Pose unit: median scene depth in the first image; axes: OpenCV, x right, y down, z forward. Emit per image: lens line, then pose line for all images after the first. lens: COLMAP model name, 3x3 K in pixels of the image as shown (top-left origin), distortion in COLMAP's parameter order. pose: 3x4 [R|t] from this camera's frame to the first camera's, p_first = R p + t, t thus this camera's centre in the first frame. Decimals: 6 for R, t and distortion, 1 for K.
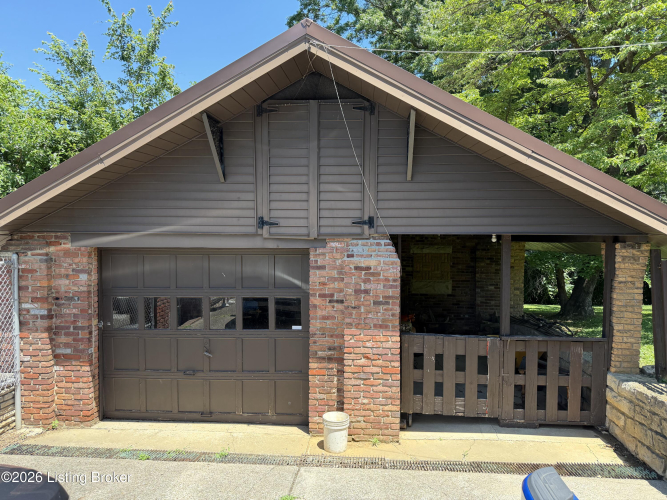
lens RADIAL K [[470.4, 0, 333.5], [0, 470.4, 250.0], [0, 0, 1]] dist [0.080772, -0.098604]
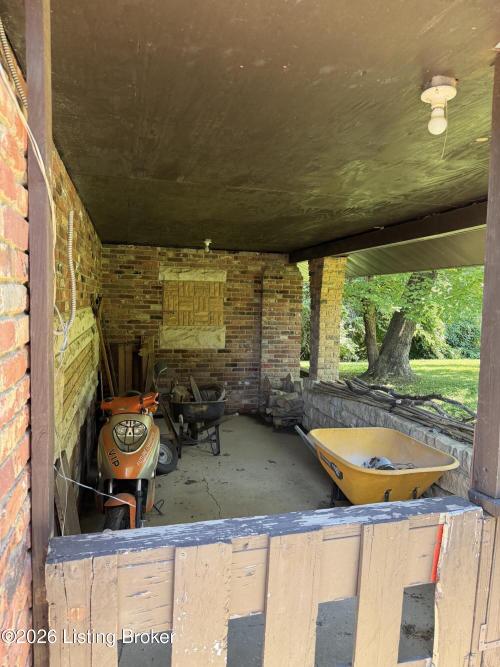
lens RADIAL K [[473.4, 0, 250.0], [0, 473.4, 333.5], [0, 0, 1]] dist [0.078853, 0.001471]
pose [[0.945180, -0.003746, 0.326527, 0.078741], [-0.012326, 0.998812, 0.047138, 0.043900], [-0.326316, -0.048579, 0.944012, 0.406408]]
